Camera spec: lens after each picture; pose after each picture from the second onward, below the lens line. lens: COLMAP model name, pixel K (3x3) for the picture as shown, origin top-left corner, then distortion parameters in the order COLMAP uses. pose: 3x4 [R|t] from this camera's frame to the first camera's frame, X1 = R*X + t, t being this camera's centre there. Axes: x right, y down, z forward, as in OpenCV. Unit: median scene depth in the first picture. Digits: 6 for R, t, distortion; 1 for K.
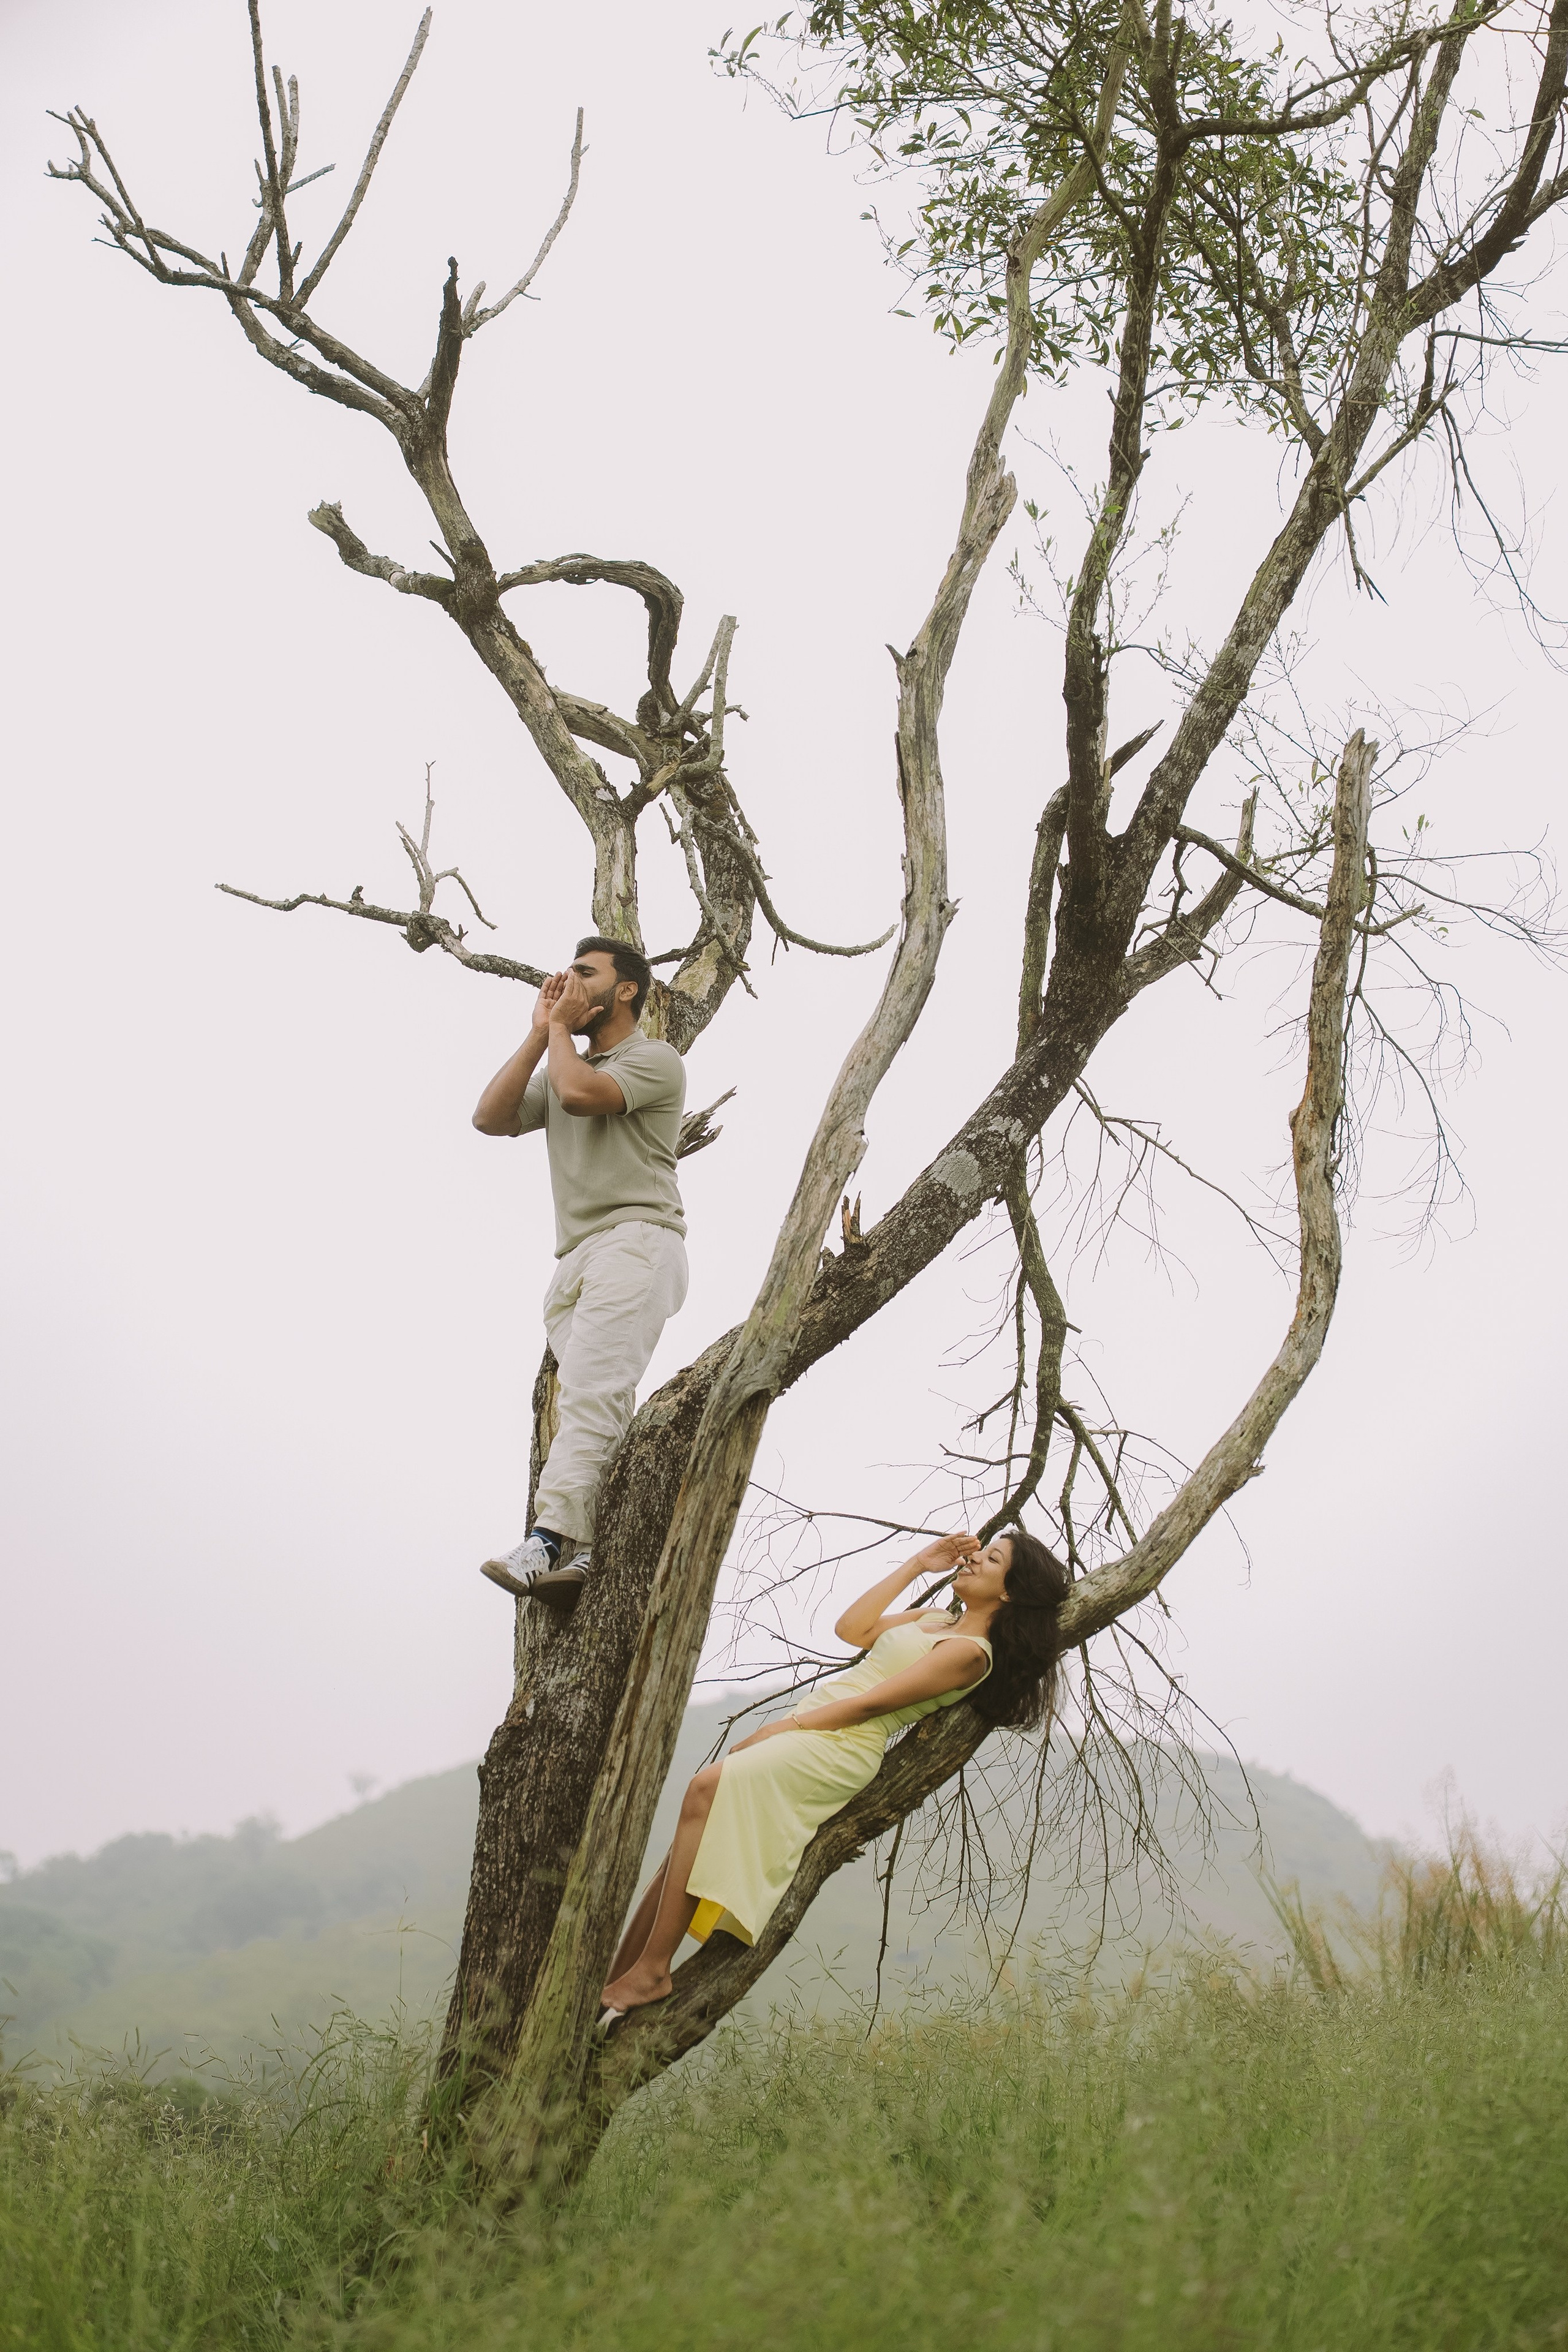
lens RADIAL K [[4481.3, 0, 784.0], [0, 4481.3, 1176.0], [0, 0, 1]] dist [0.659476, -4.234694]
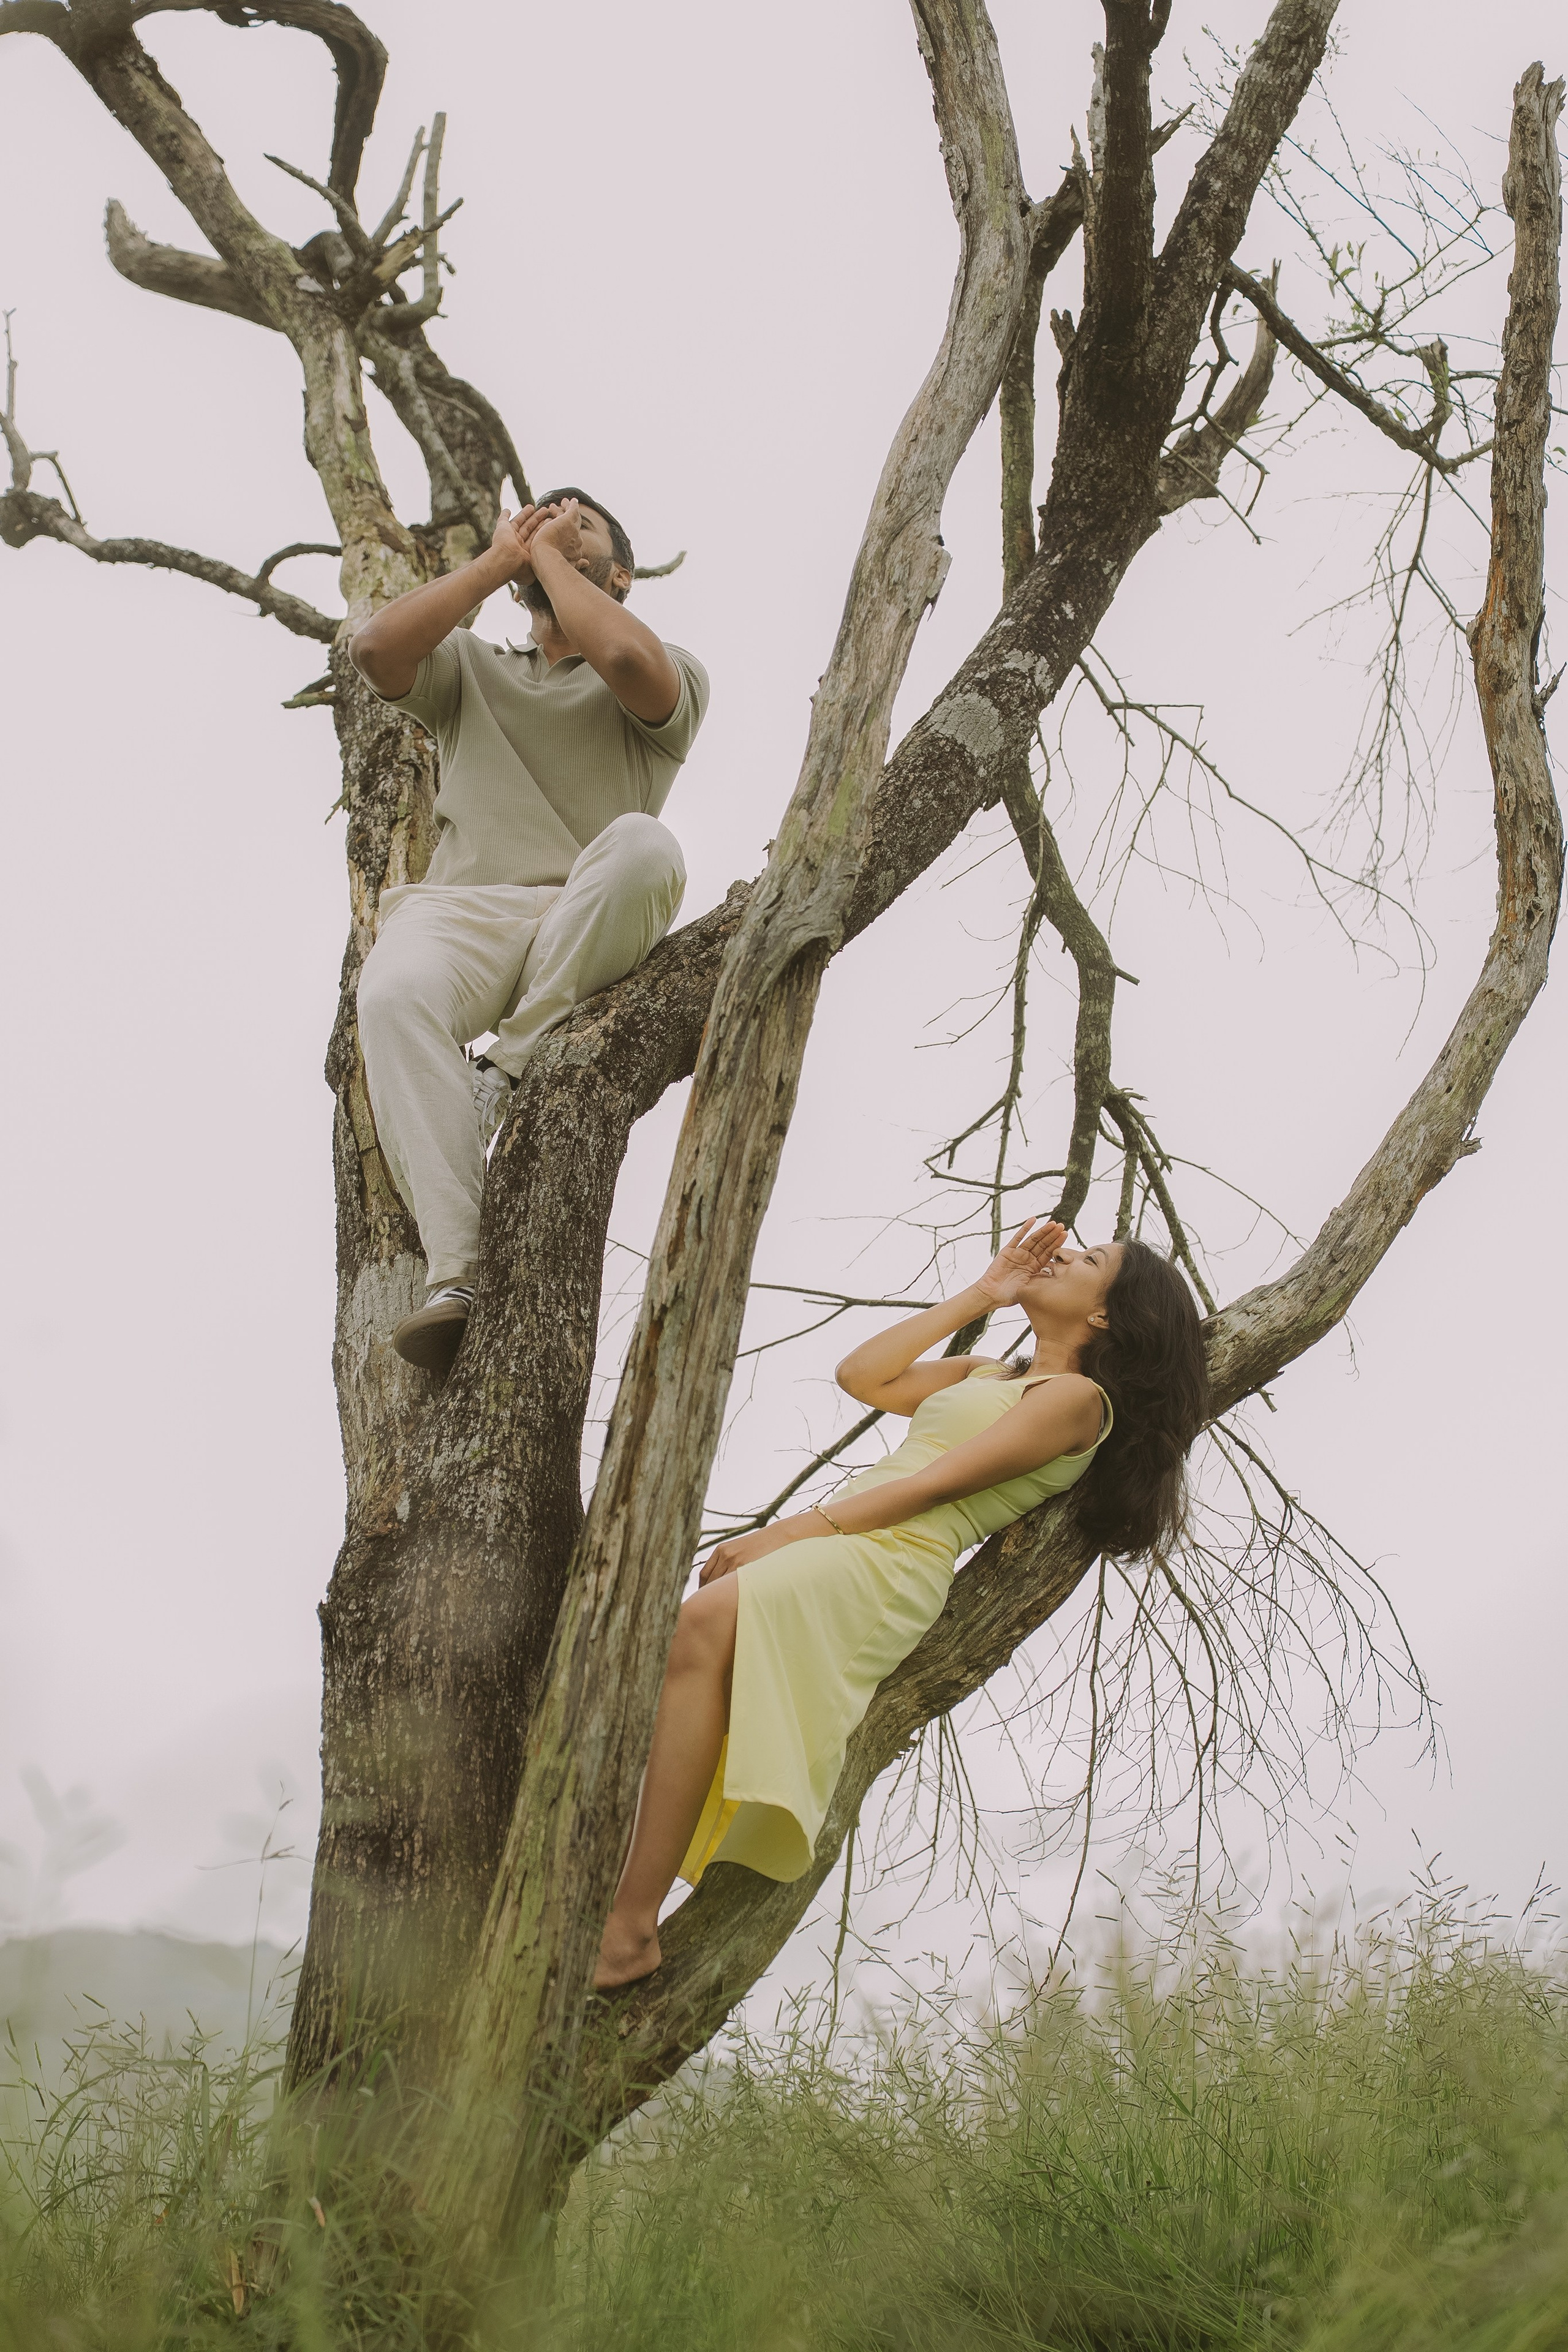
lens RADIAL K [[4412.0, 0, 812.6], [0, 4412.0, 1183.2], [0, 0, 1]] dist [0.628785, -3.845735]
pose [[0.985470, -0.015136, 0.169175, -0.098573], [0.023503, 0.998591, -0.047569, 0.100877], [-0.168217, 0.050854, 0.984437, 0.394529]]
